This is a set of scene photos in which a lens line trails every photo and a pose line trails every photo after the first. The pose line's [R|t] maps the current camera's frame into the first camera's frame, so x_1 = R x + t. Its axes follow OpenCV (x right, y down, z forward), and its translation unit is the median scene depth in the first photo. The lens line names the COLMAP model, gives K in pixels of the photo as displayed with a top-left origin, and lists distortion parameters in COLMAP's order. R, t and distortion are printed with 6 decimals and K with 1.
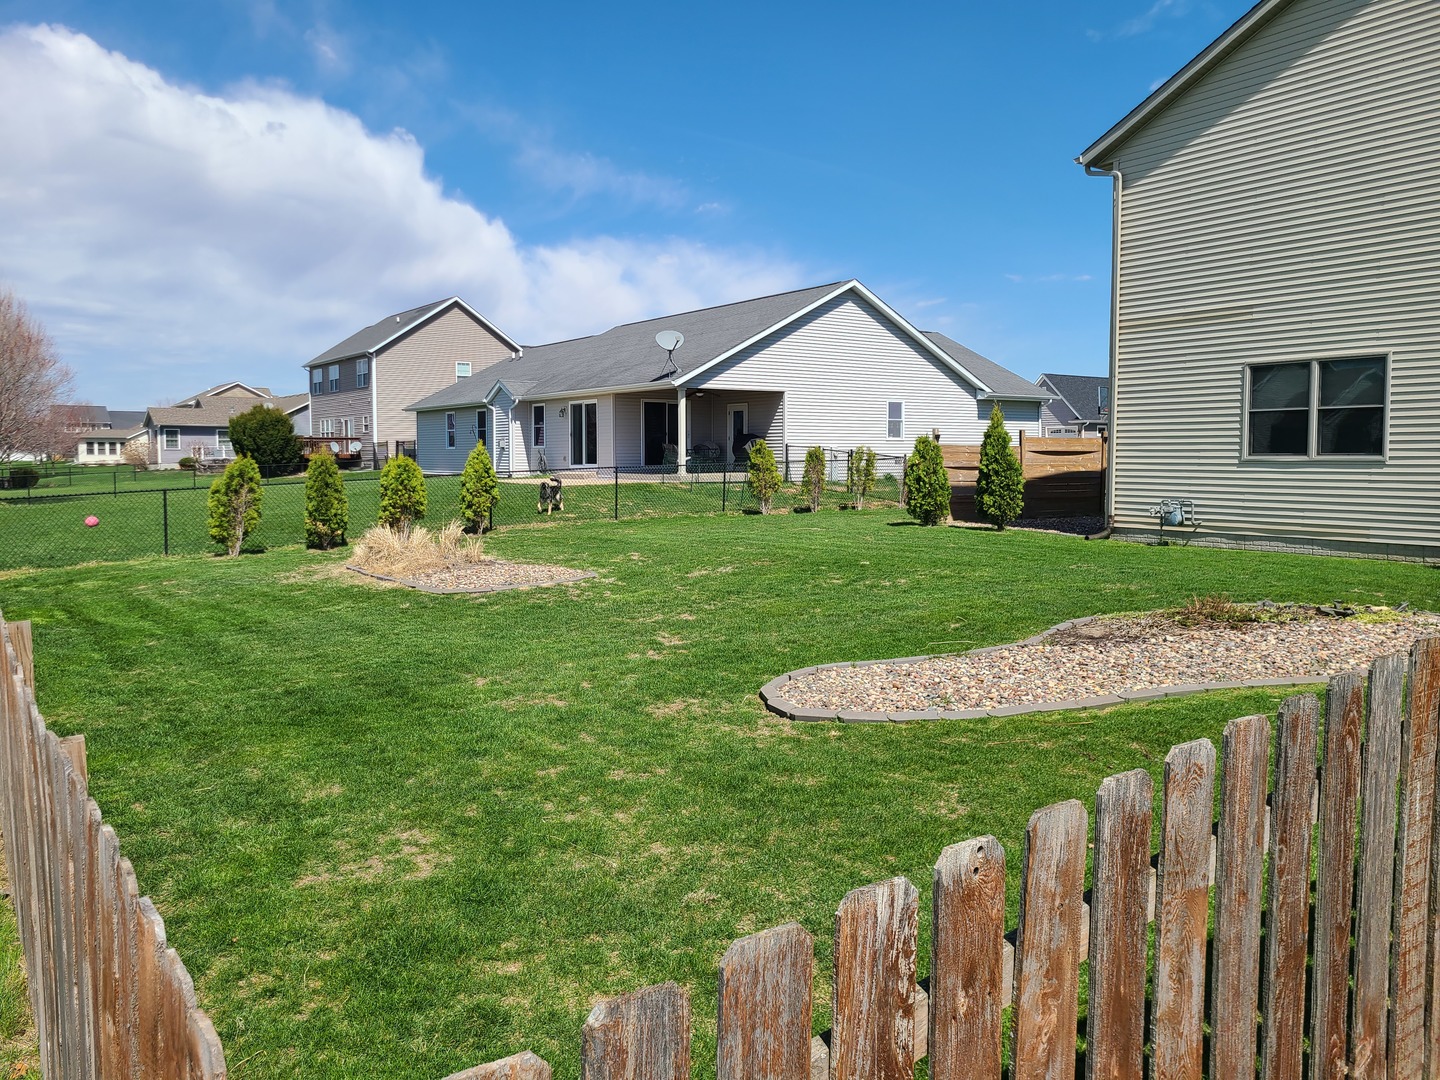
lens RADIAL K [[1088.2, 0, 720.8], [0, 1088.2, 536.1], [0, 0, 1]] dist [-0.000905, 0.000260]
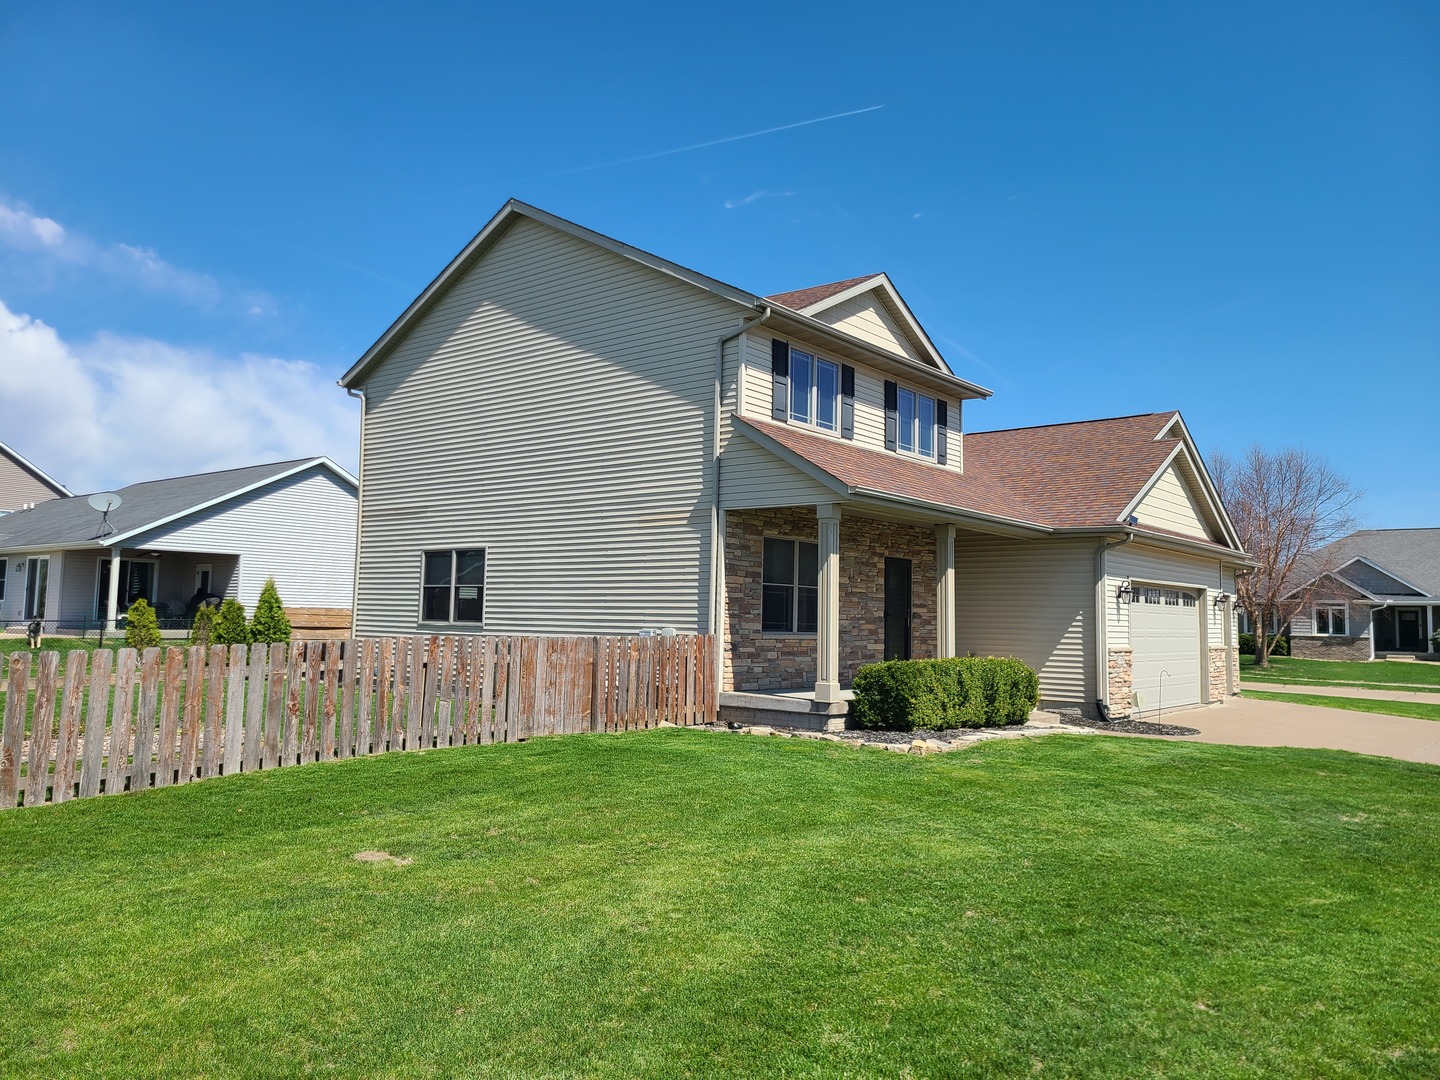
lens RADIAL K [[1088.2, 0, 718.5], [0, 1088.2, 541.1], [0, 0, 1]] dist [-0.000905, 0.000260]
pose [[0.959468, 0.044702, 0.278250, 0.457255], [-0.003774, 0.989289, -0.145919, 0.019098], [-0.281792, 0.138954, 0.949360, -0.331948]]
